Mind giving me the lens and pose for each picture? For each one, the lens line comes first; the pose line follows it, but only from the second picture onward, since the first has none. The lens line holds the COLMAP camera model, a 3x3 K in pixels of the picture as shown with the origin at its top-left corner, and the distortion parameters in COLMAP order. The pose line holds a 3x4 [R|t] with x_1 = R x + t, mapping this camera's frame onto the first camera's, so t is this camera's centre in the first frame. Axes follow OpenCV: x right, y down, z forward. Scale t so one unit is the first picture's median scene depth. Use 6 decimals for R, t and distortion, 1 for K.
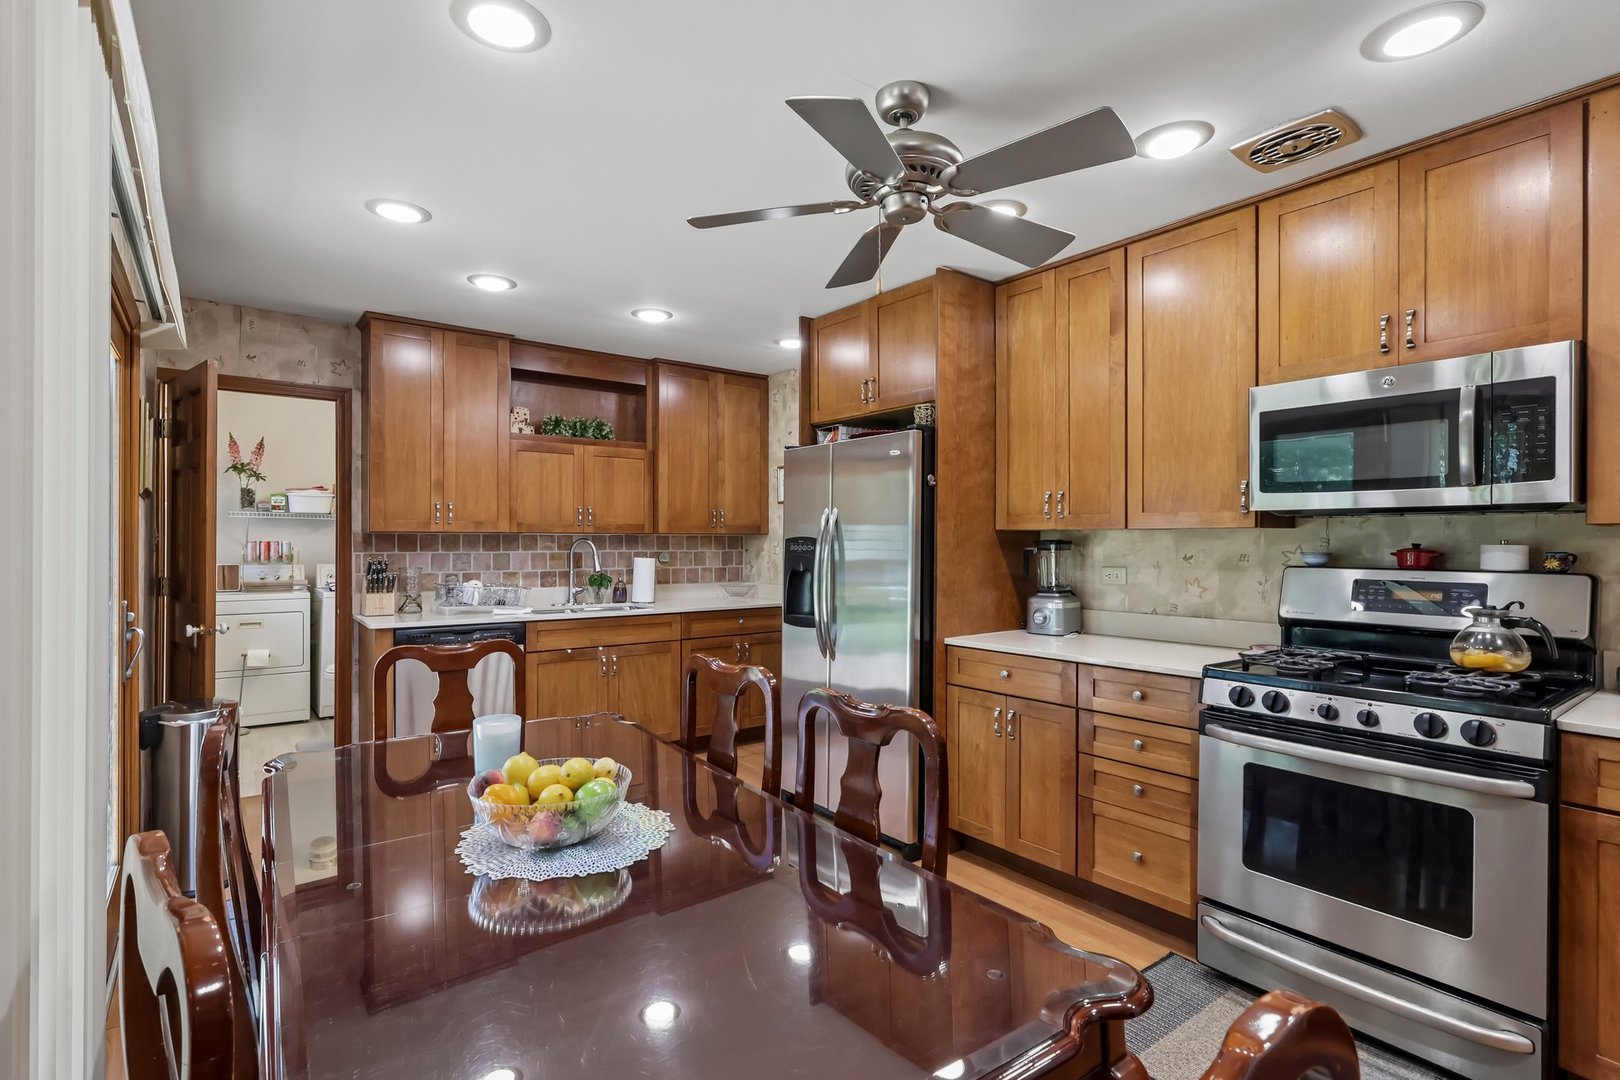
lens RADIAL K [[775.0, 0, 797.2], [0, 775.0, 546.4], [0, 0, 1]] dist [0.002367, 0.000868]
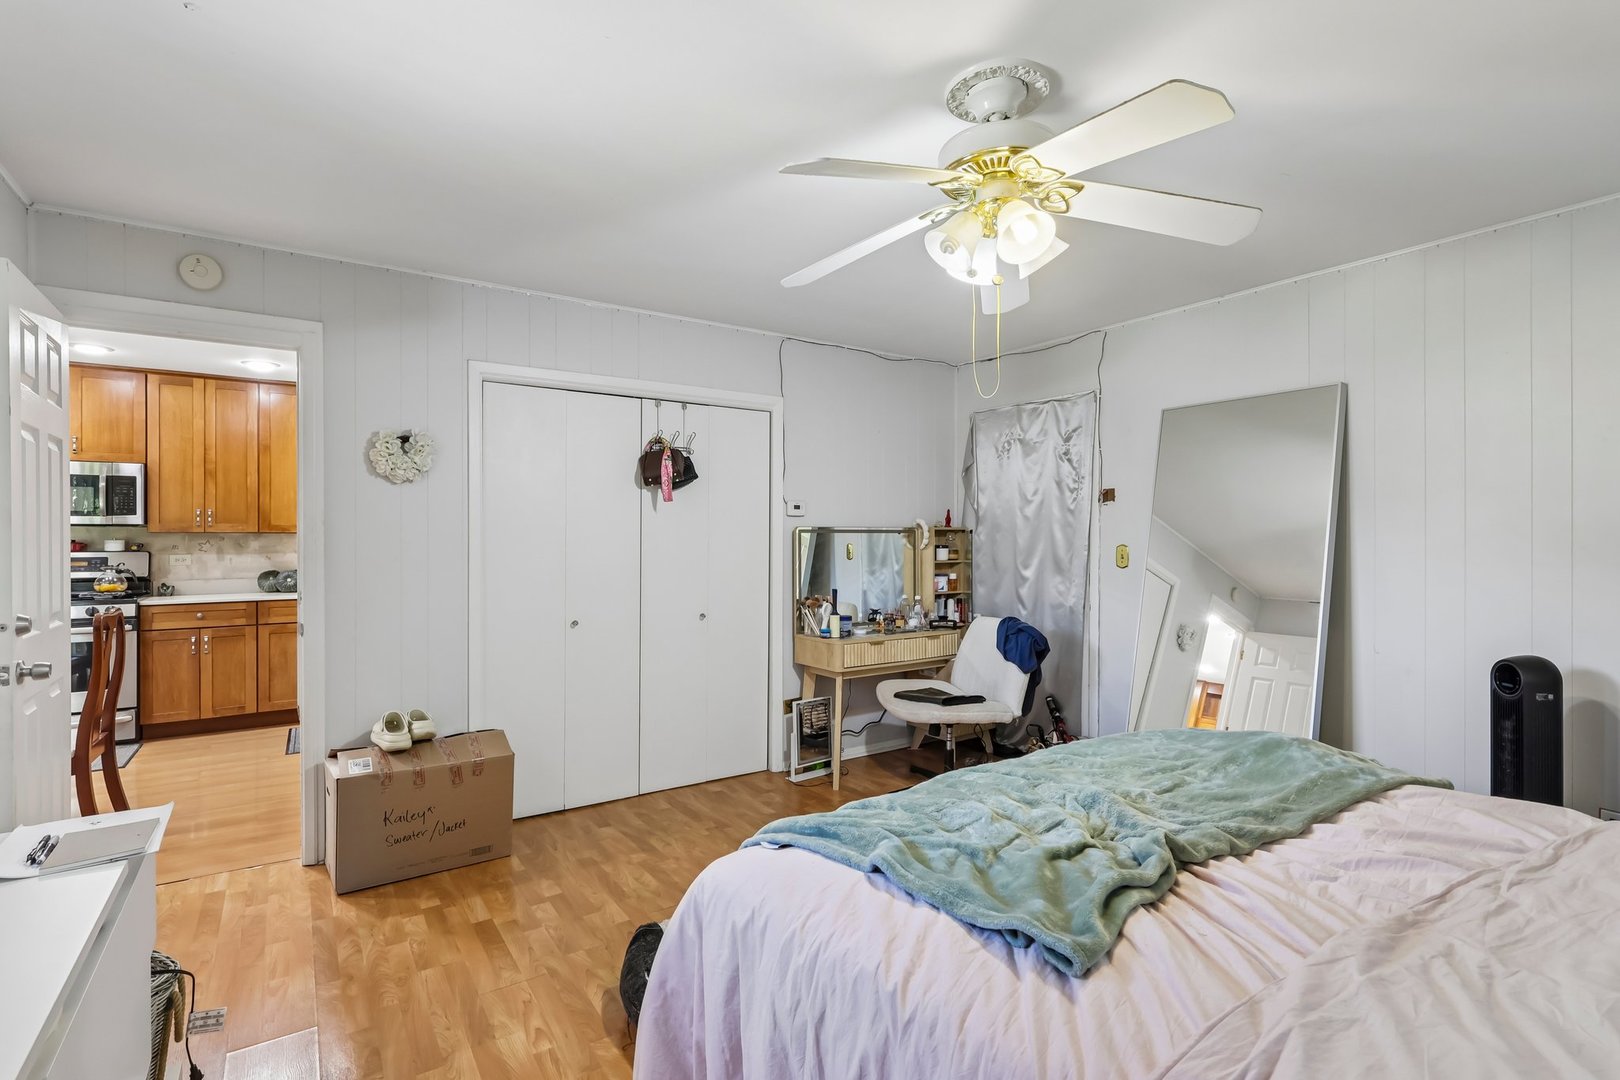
lens RADIAL K [[775.0, 0, 800.0], [0, 775.0, 542.6], [0, 0, 1]] dist [0.002367, 0.000868]
pose [[0.066451, -0.004298, 0.997780, -1.411510], [0.003016, 0.999987, 0.004107, 0.001882], [-0.997785, 0.002737, 0.066463, -1.331950]]
